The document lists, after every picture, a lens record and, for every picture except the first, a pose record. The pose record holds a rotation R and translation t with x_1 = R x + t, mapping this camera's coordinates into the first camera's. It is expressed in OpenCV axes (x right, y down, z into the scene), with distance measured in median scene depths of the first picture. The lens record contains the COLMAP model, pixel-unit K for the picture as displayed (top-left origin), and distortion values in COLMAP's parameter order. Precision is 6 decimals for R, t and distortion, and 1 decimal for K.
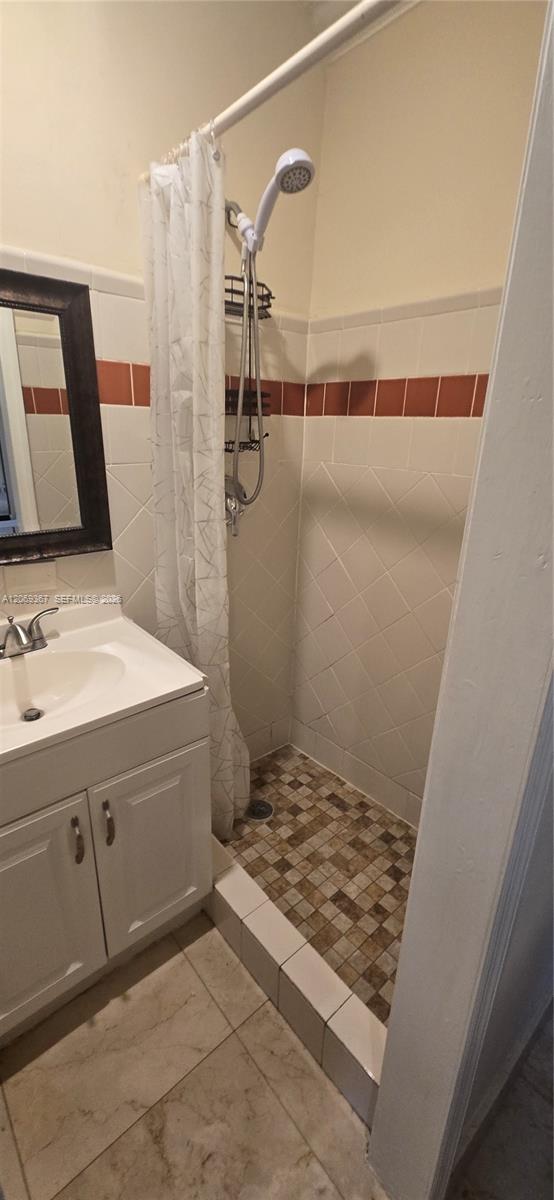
lens RADIAL K [[490.0, 0, 278.4], [0, 490.0, 596.2], [0, 0, 1]] dist [0.002136, 0.001541]
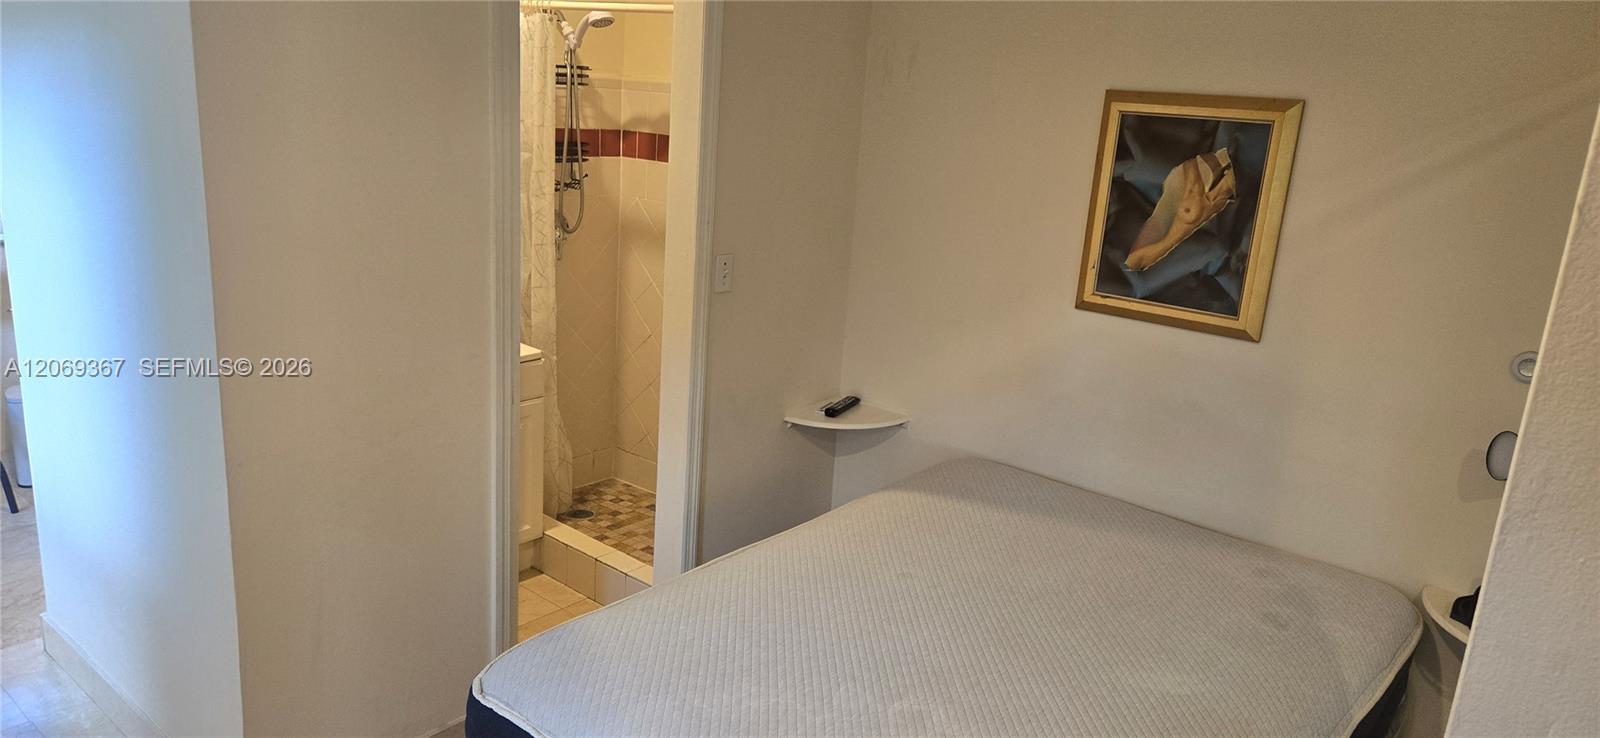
lens RADIAL K [[1070.6, 0, 805.2], [0, 1070.6, 376.3], [0, 0, 1]] dist [0.054105, -0.005006]
pose [[0.985886, -0.005793, 0.167317, 0.061642], [0.015457, 0.998282, -0.056520, 0.315829], [-0.166702, 0.058308, 0.984282, -1.645964]]
